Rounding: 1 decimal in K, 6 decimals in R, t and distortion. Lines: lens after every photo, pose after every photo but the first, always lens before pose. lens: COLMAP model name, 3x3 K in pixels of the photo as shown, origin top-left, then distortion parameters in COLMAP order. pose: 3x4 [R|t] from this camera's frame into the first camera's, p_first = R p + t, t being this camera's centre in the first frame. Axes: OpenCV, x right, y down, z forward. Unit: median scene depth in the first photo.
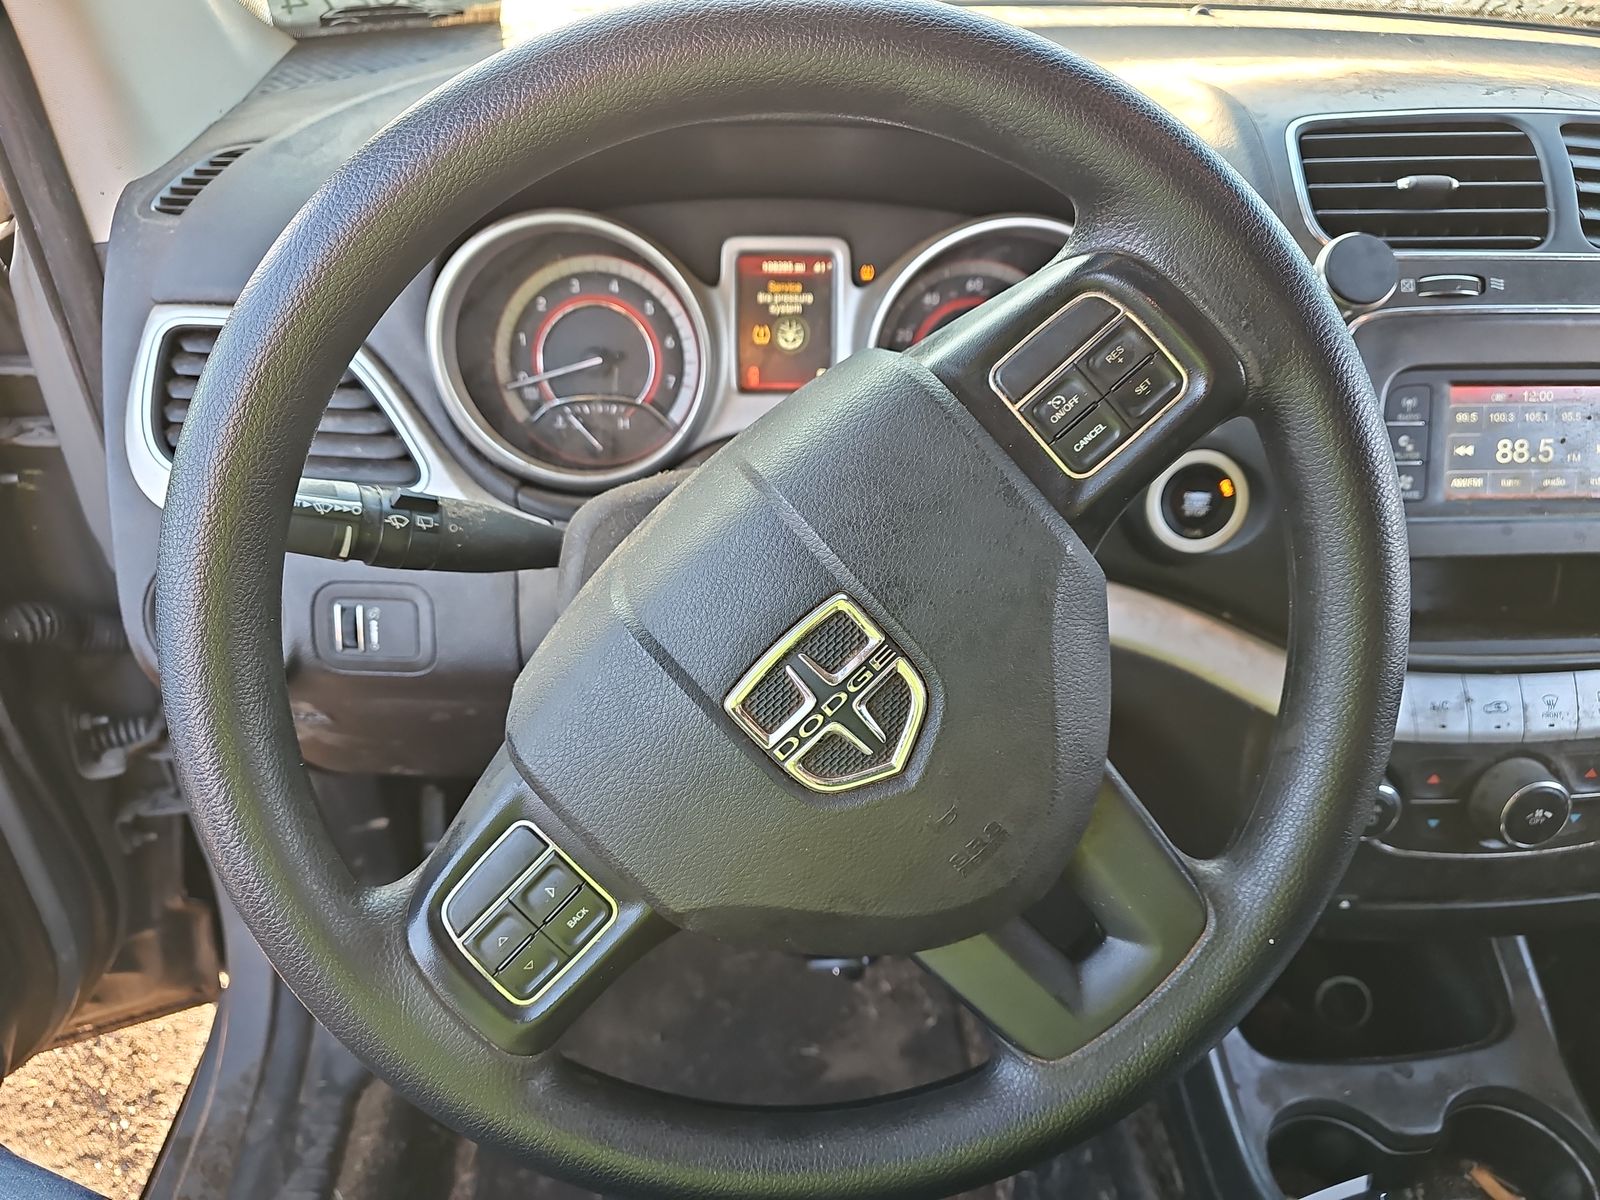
lens RADIAL K [[1064.8, 0, 800.0], [0, 1064.8, 600.0], [0, 0, 1]] dist [-0.011680, 0.004681]
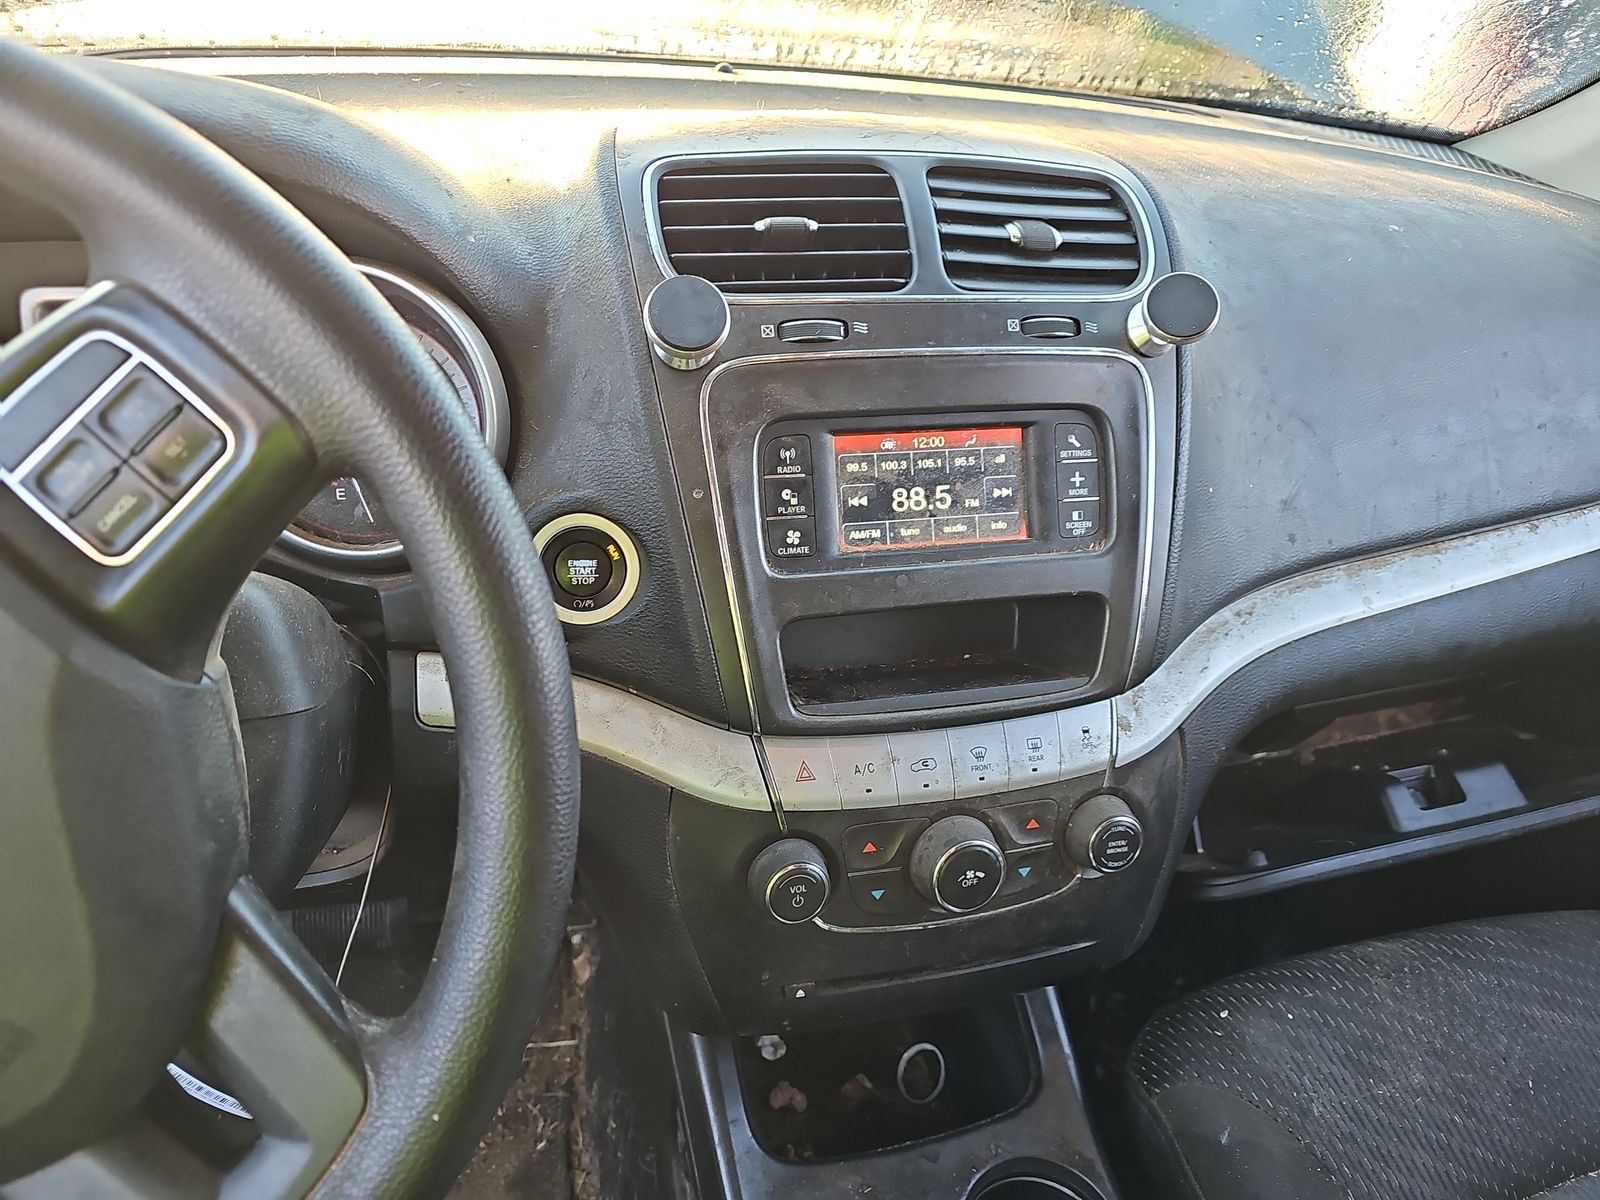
lens RADIAL K [[1039.8, 0, 800.0], [0, 1039.8, 600.0], [0, 0, 1]] dist [0.024989, -0.004090]
pose [[0.982596, -0.060592, 0.175592, 0.404839], [0.070779, 0.996118, -0.052337, -0.006868], [-0.171740, 0.063855, 0.983071, 0.093298]]
